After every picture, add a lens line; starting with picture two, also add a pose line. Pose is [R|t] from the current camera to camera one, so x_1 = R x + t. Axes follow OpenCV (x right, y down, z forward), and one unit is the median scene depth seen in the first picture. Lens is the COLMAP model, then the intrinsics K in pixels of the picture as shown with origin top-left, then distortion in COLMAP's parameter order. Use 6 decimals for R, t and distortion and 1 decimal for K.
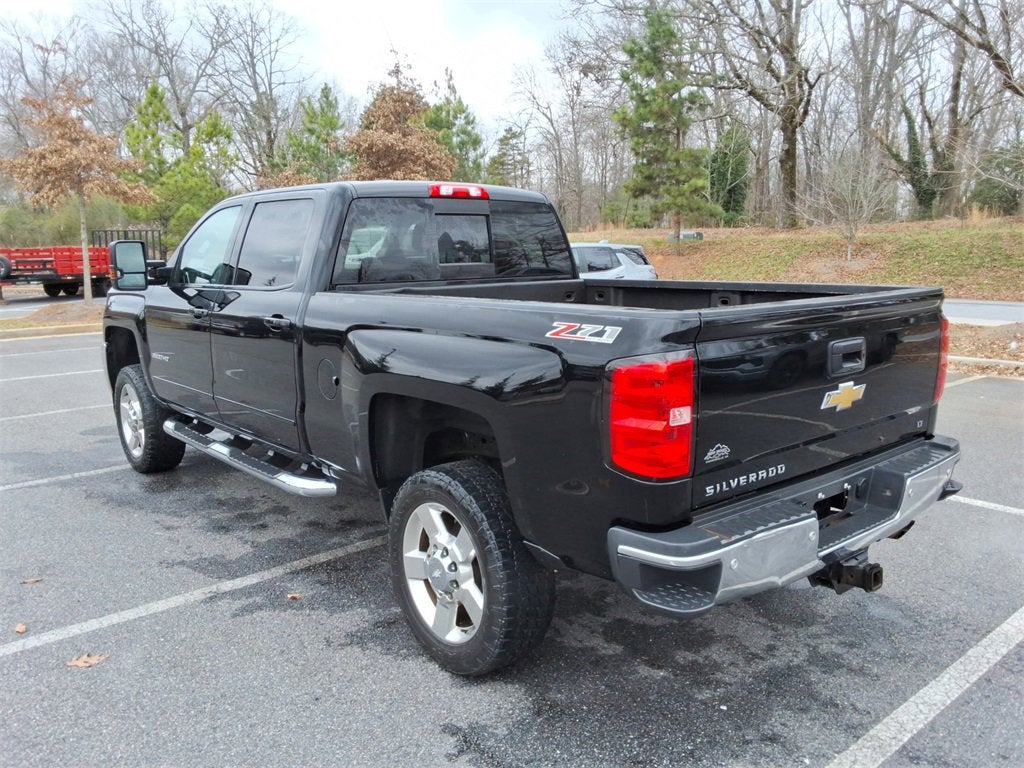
lens RADIAL K [[818.1, 0, 520.6], [0, 818.1, 376.4], [0, 0, 1]] dist [0.127870, -0.195237]
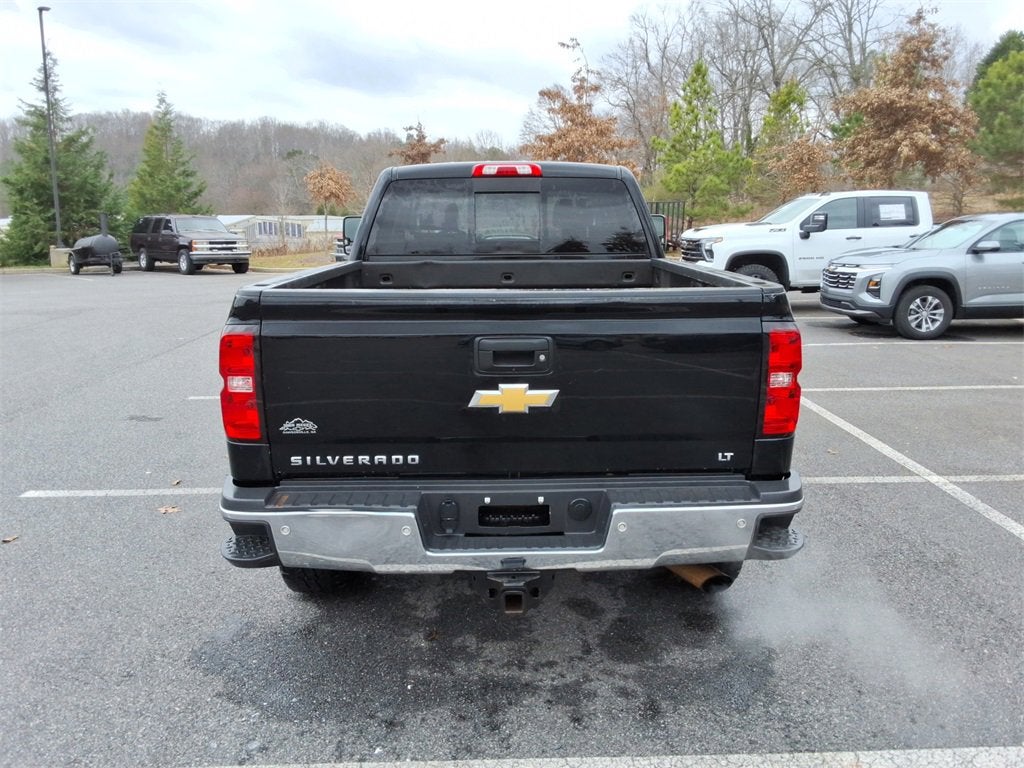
lens RADIAL K [[818.1, 0, 520.6], [0, 818.1, 376.4], [0, 0, 1]] dist [0.127870, -0.195237]
pose [[0.770441, 0.127234, -0.624685, 0.248163], [-0.103596, 0.991844, 0.074247, -0.017618], [0.629037, 0.007512, 0.777339, 0.079156]]
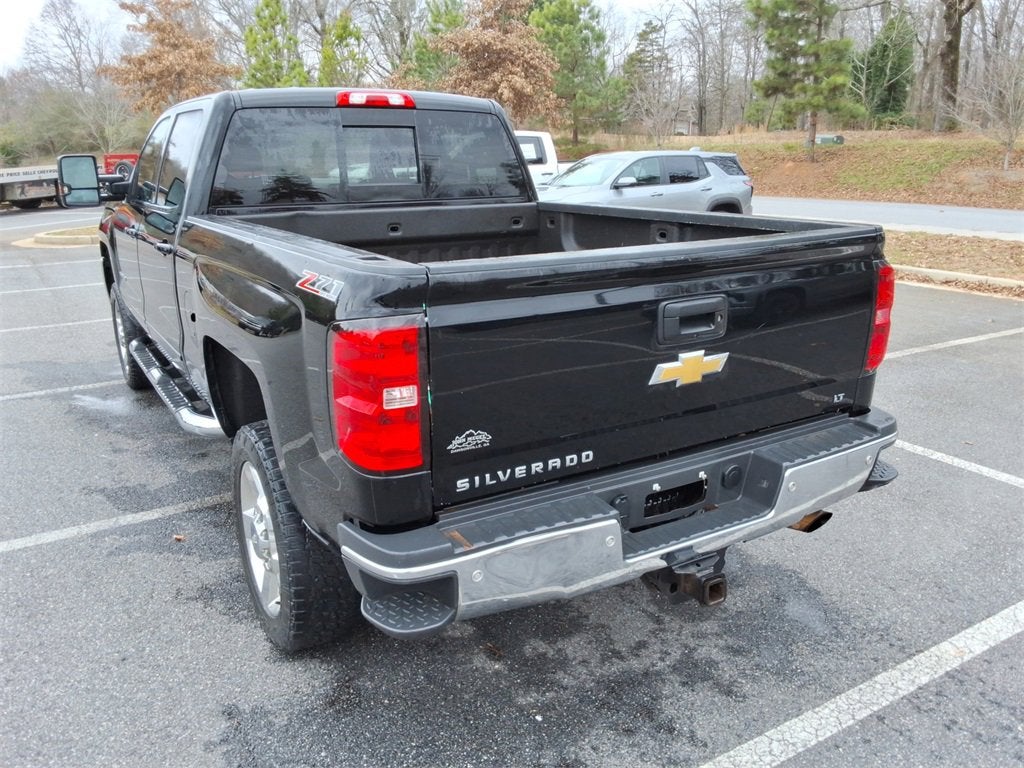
lens RADIAL K [[818.1, 0, 520.6], [0, 818.1, 376.4], [0, 0, 1]] dist [0.127870, -0.195237]
pose [[0.985967, 0.045926, -0.160496, 0.092572], [-0.028098, 0.993352, 0.111637, -0.013697], [0.164556, -0.105561, 0.980703, 0.049702]]
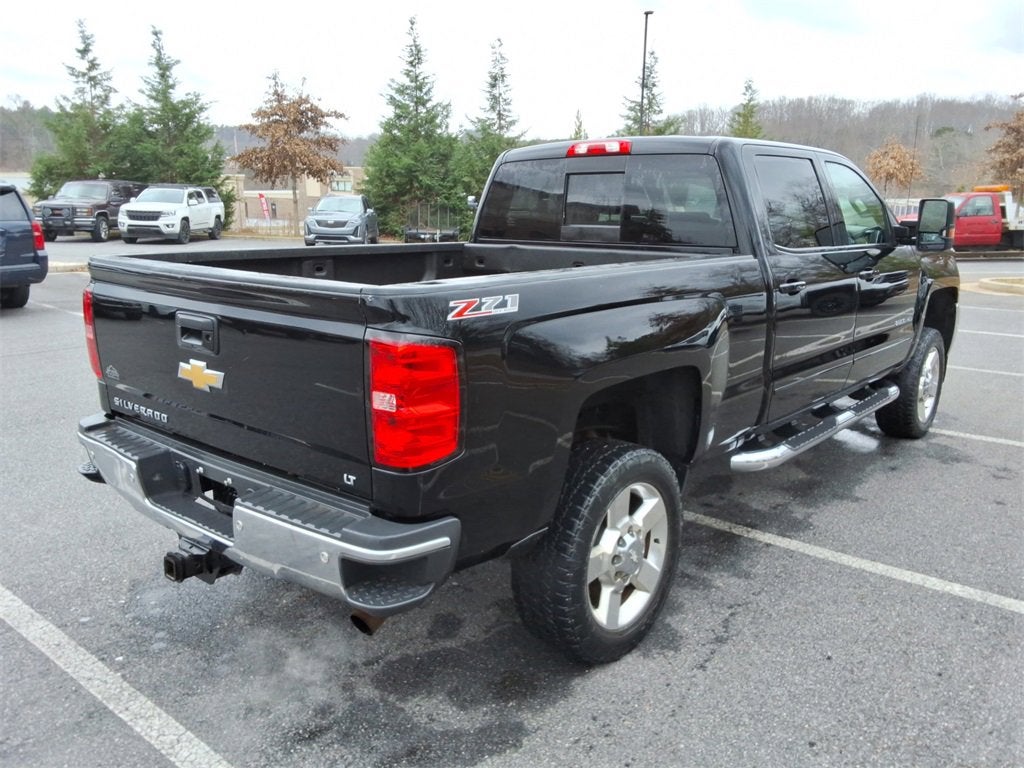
lens RADIAL K [[818.1, 0, 520.6], [0, 818.1, 376.4], [0, 0, 1]] dist [0.127870, -0.195237]
pose [[0.158642, 0.217764, -0.963022, 0.348266], [-0.164443, 0.967578, 0.191705, -0.054908], [0.973546, 0.127950, 0.189308, 0.304581]]
